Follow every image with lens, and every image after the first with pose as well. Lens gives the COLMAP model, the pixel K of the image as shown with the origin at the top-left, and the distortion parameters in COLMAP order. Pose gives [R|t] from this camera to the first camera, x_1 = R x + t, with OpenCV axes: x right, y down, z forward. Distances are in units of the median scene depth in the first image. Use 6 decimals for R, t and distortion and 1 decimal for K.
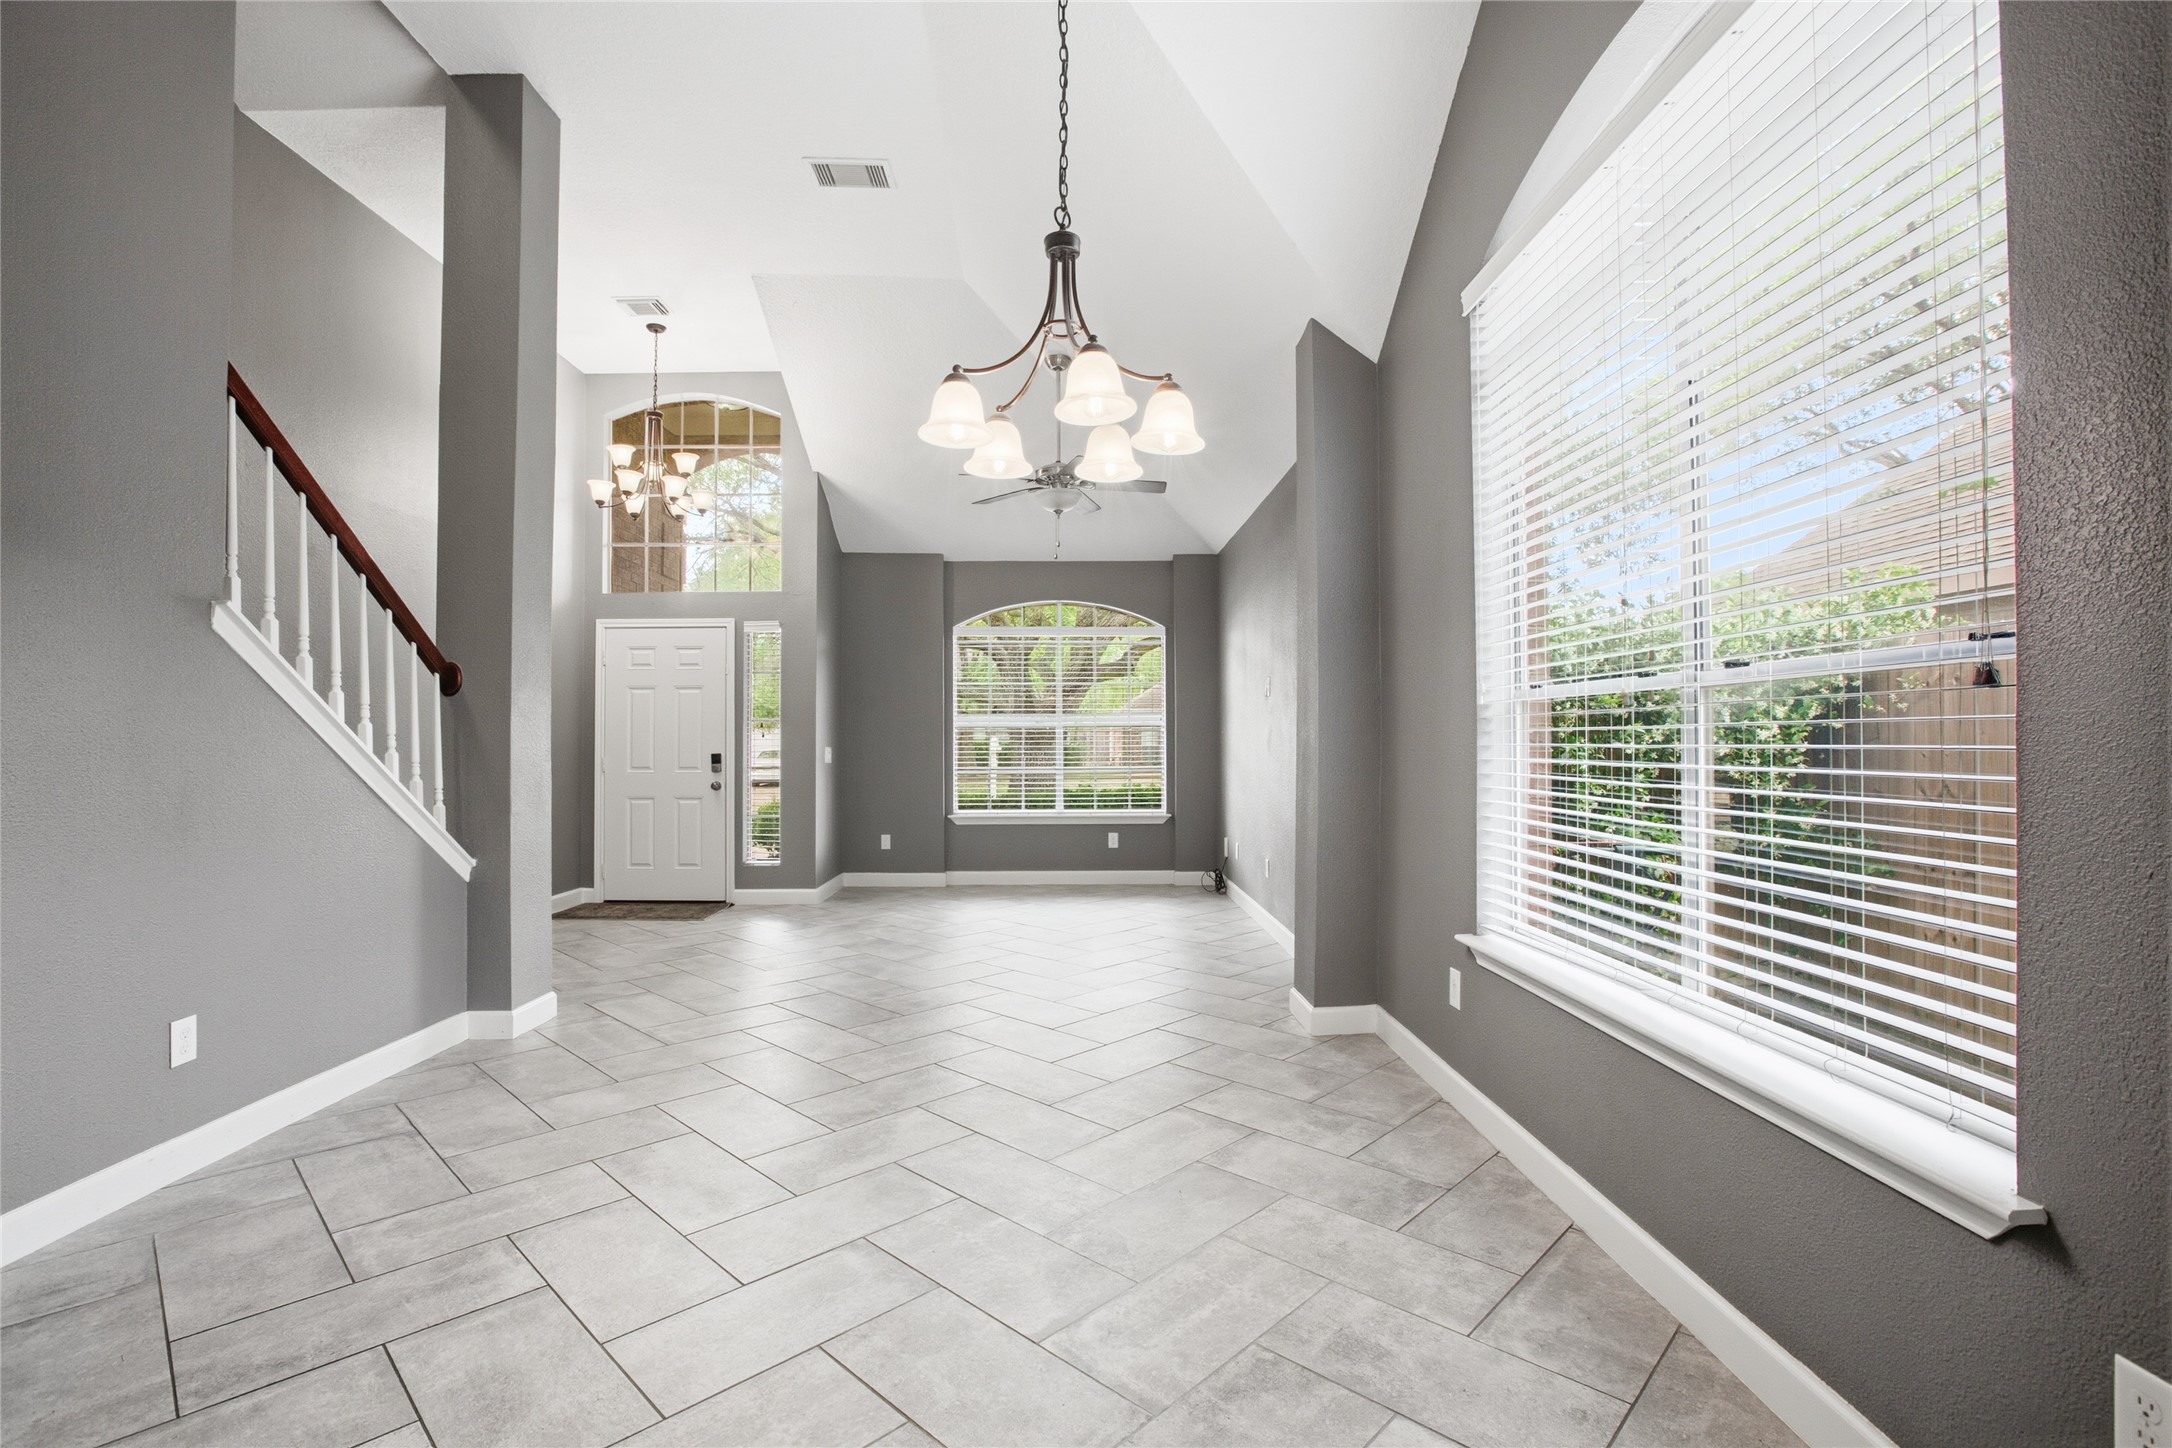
lens RADIAL K [[988.9, 0, 1088.4], [0, 988.9, 739.7], [0, 0, 1]] dist [-0.054088, 0.019124]
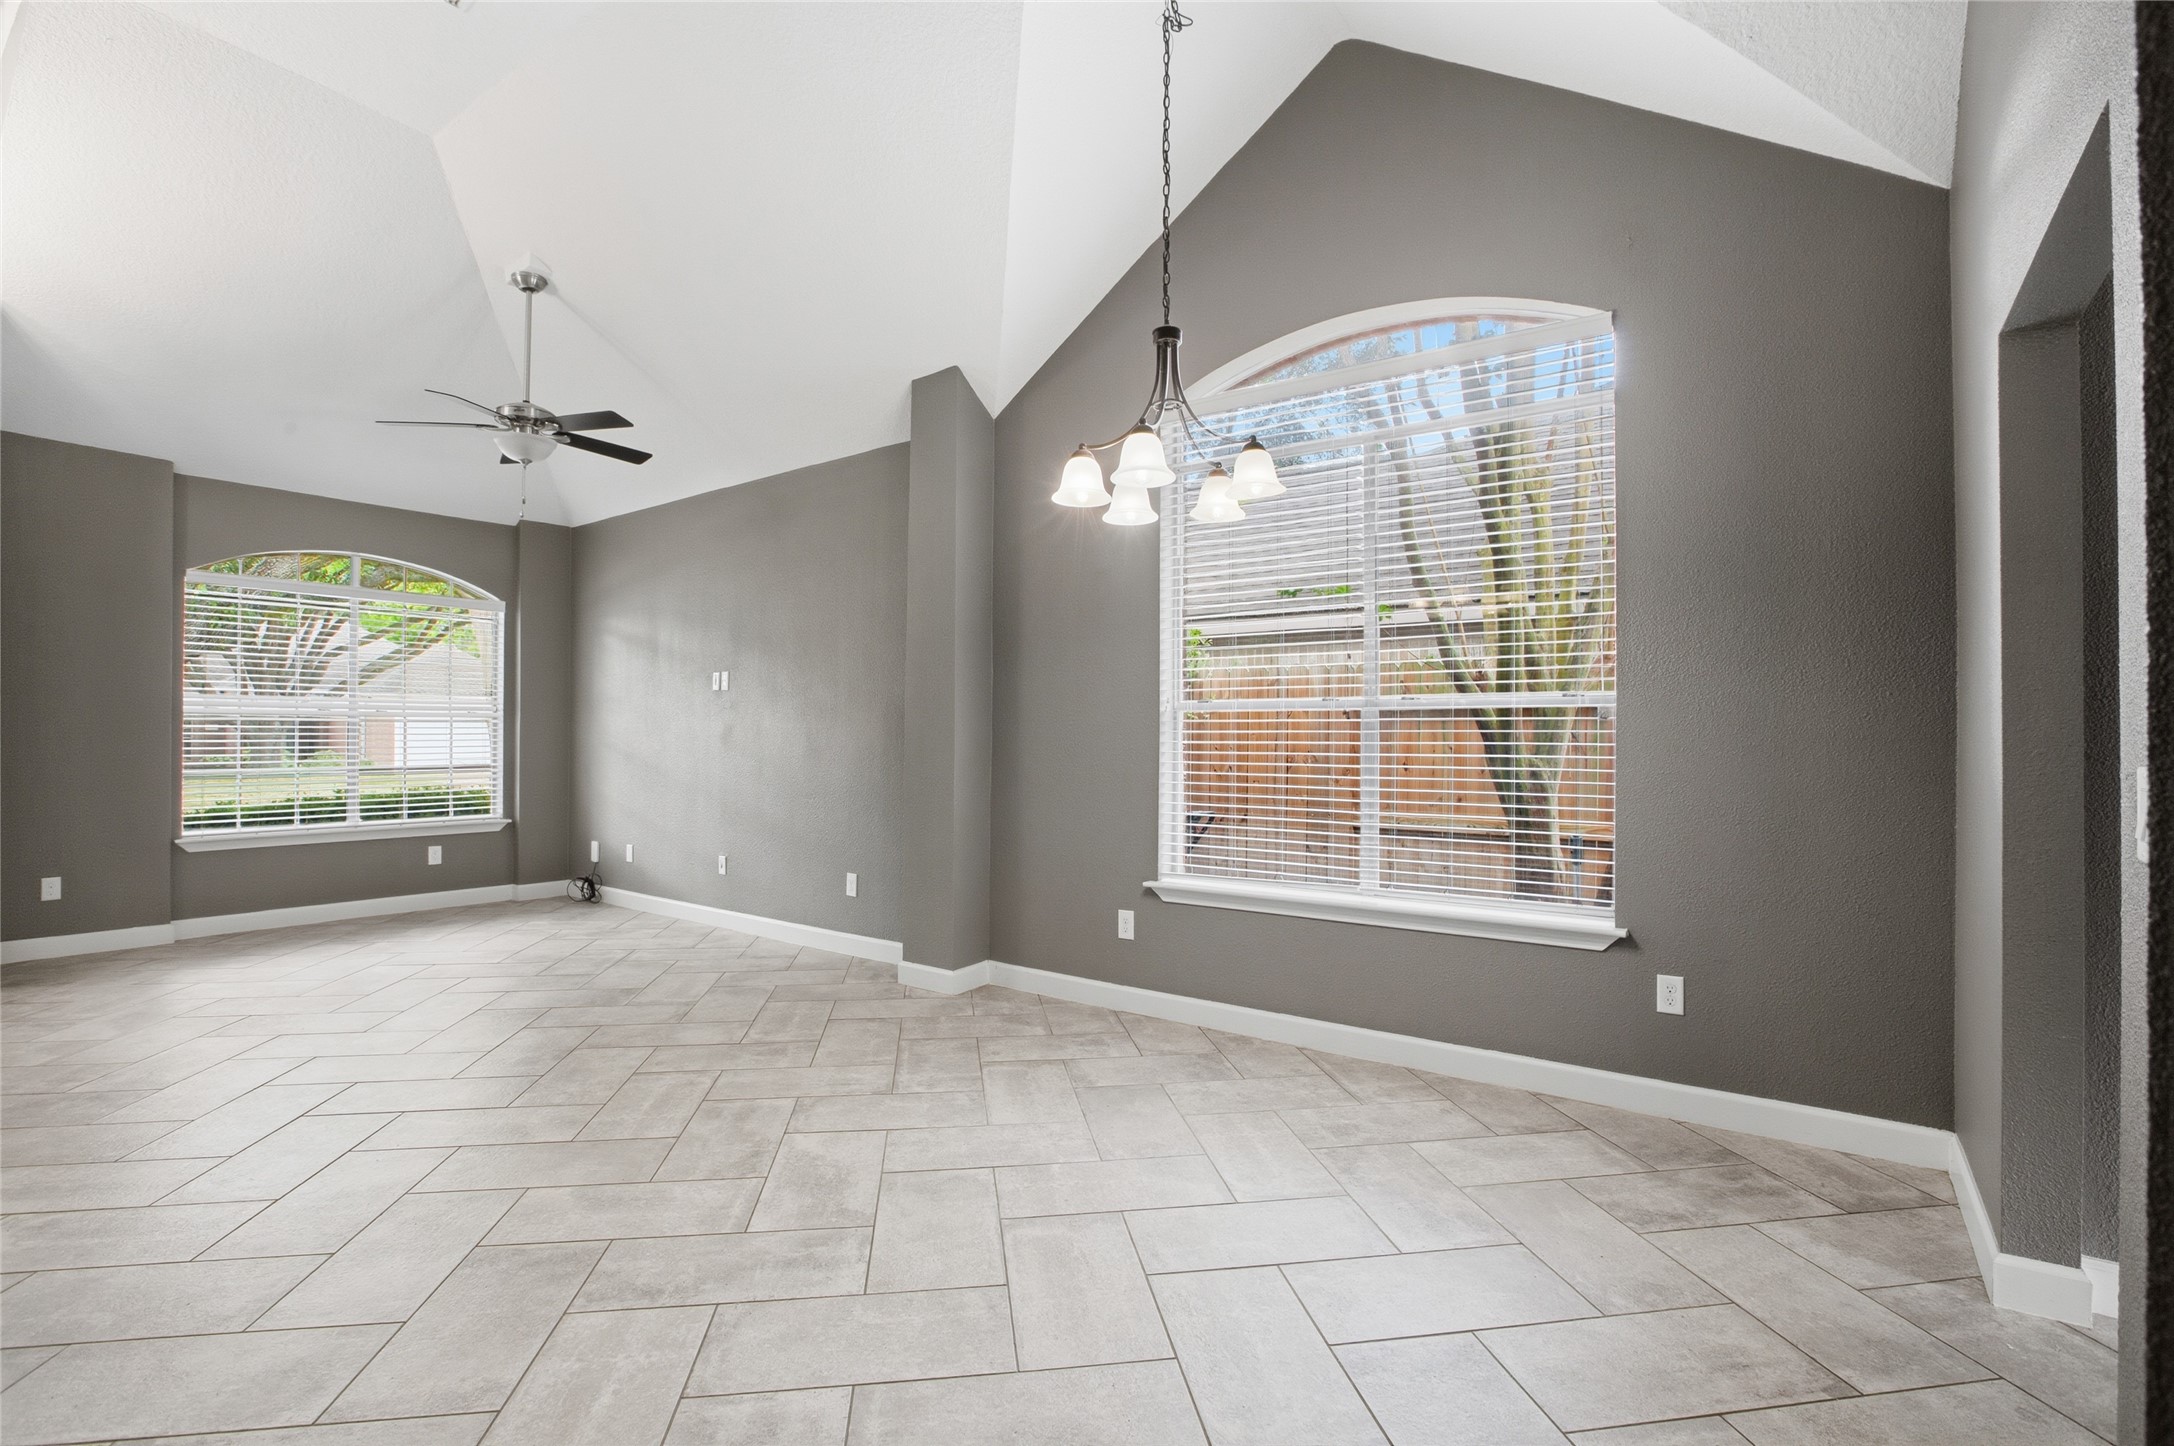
lens RADIAL K [[990.6, 0, 1094.7], [0, 990.6, 737.8], [0, 0, 1]] dist [-0.084993, 0.042916]
pose [[0.612393, 0.003225, 0.790547, -0.690139], [-0.007122, 0.999974, 0.001437, -0.001525], [-0.790521, -0.006511, 0.612400, 0.204504]]
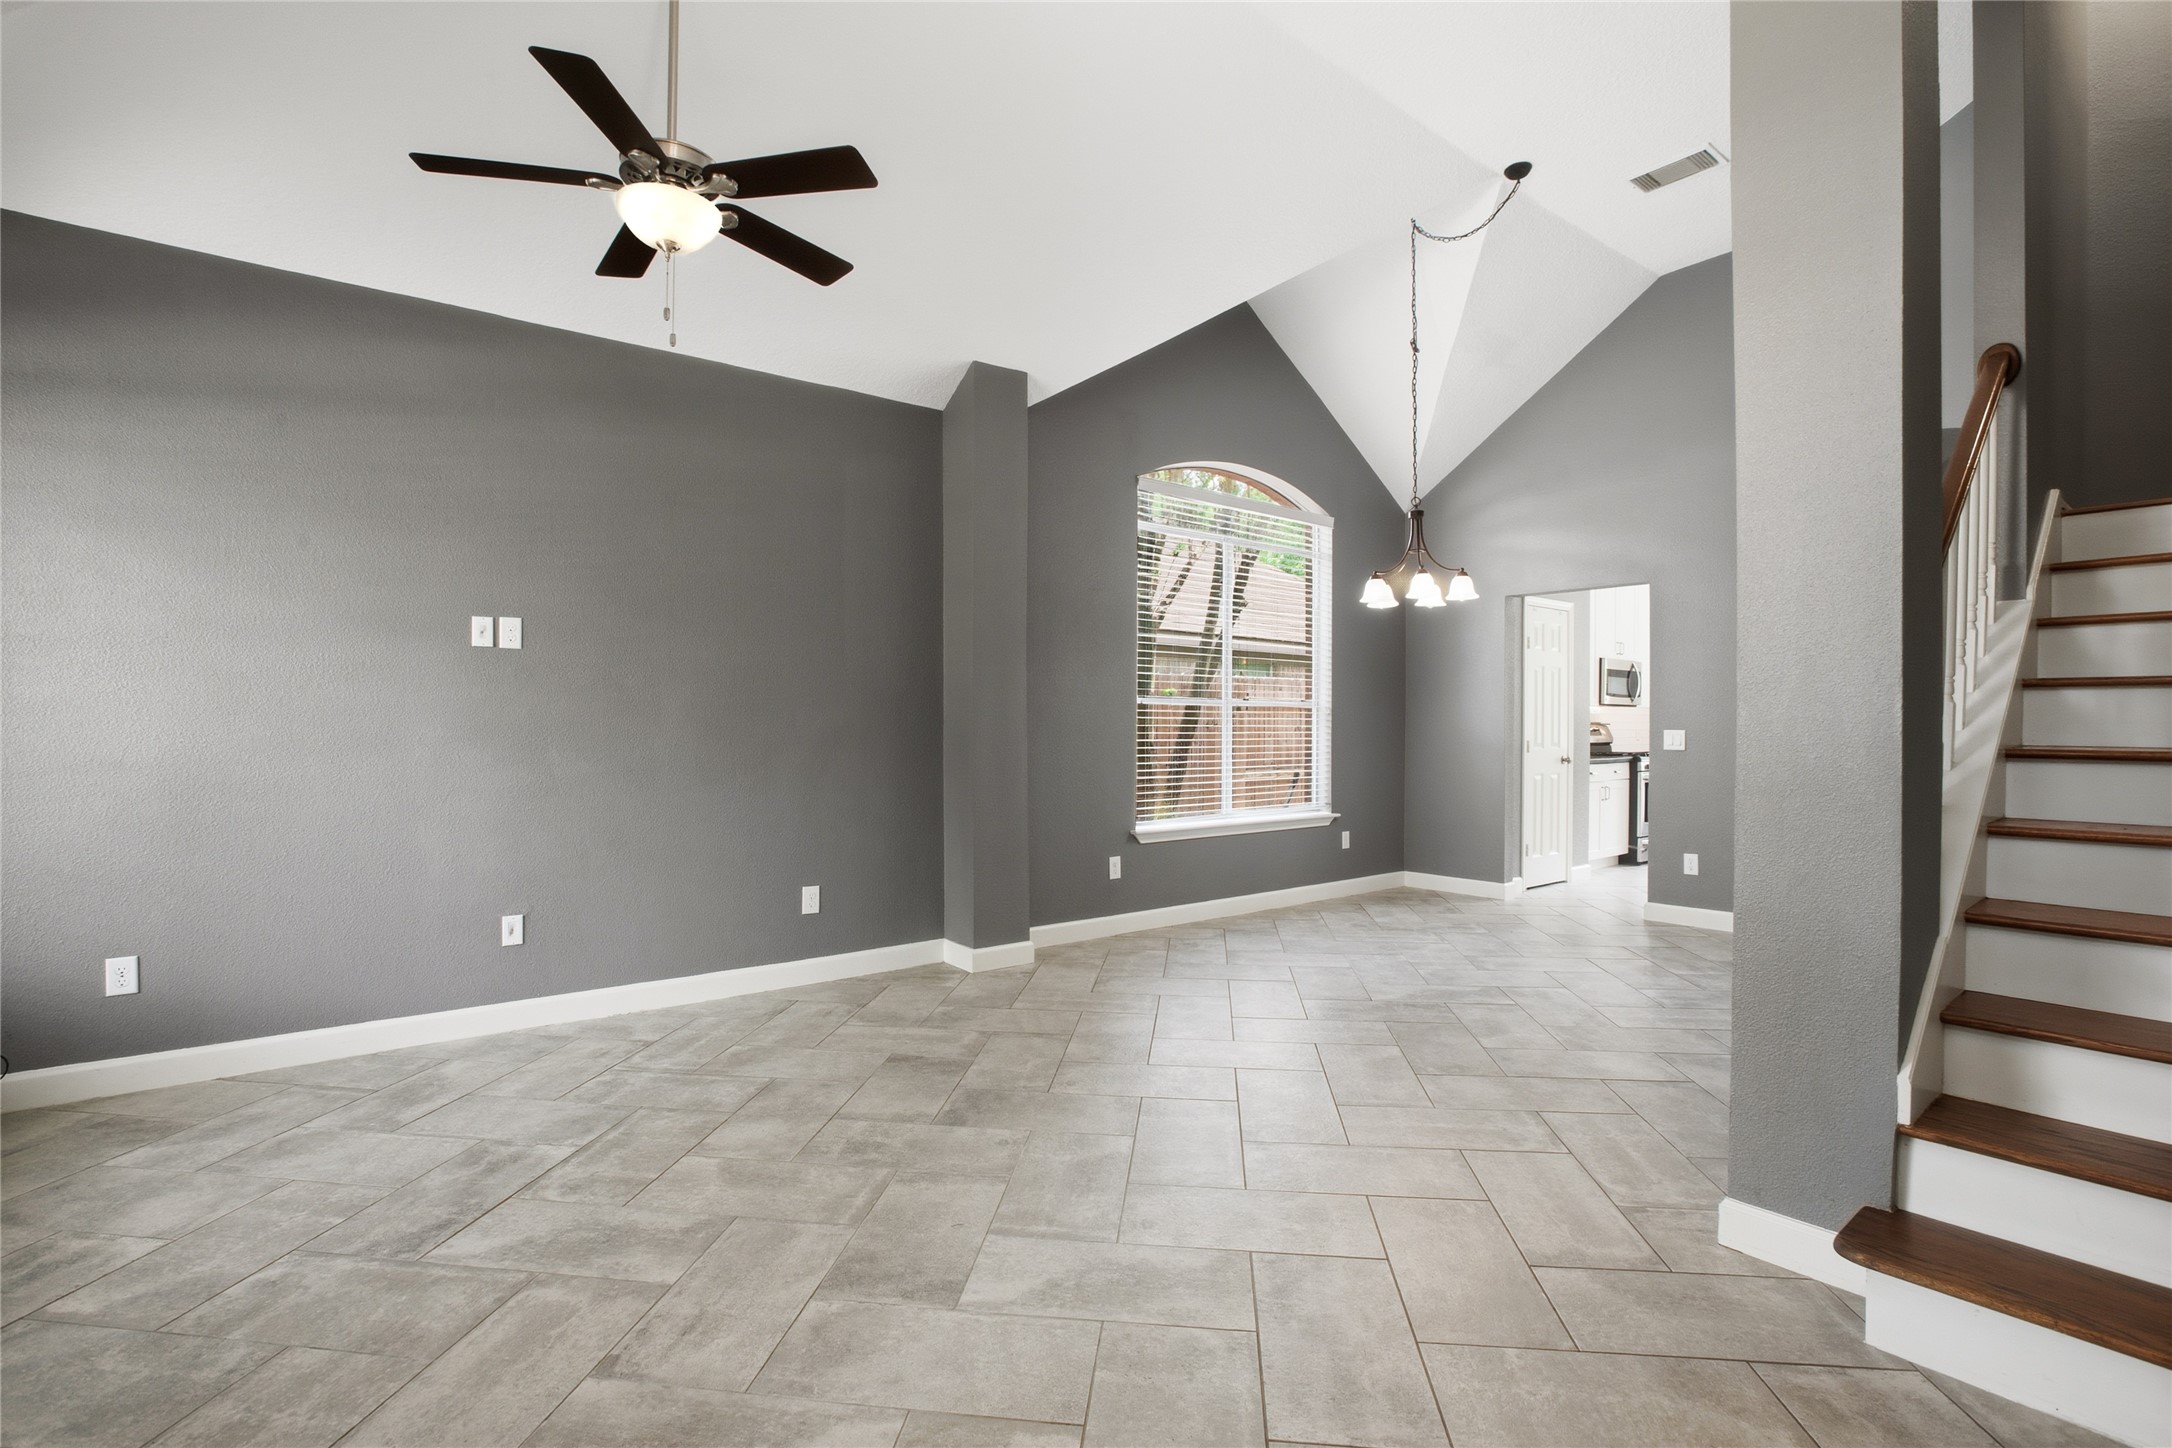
lens RADIAL K [[988.9, 0, 1088.4], [0, 988.9, 739.7], [0, 0, 1]] dist [-0.054088, 0.019124]
pose [[-0.602192, 0.003502, 0.798344, -0.938546], [0.004455, 0.999990, -0.001026, 0.030960], [-0.798339, 0.002939, -0.602201, 1.984101]]
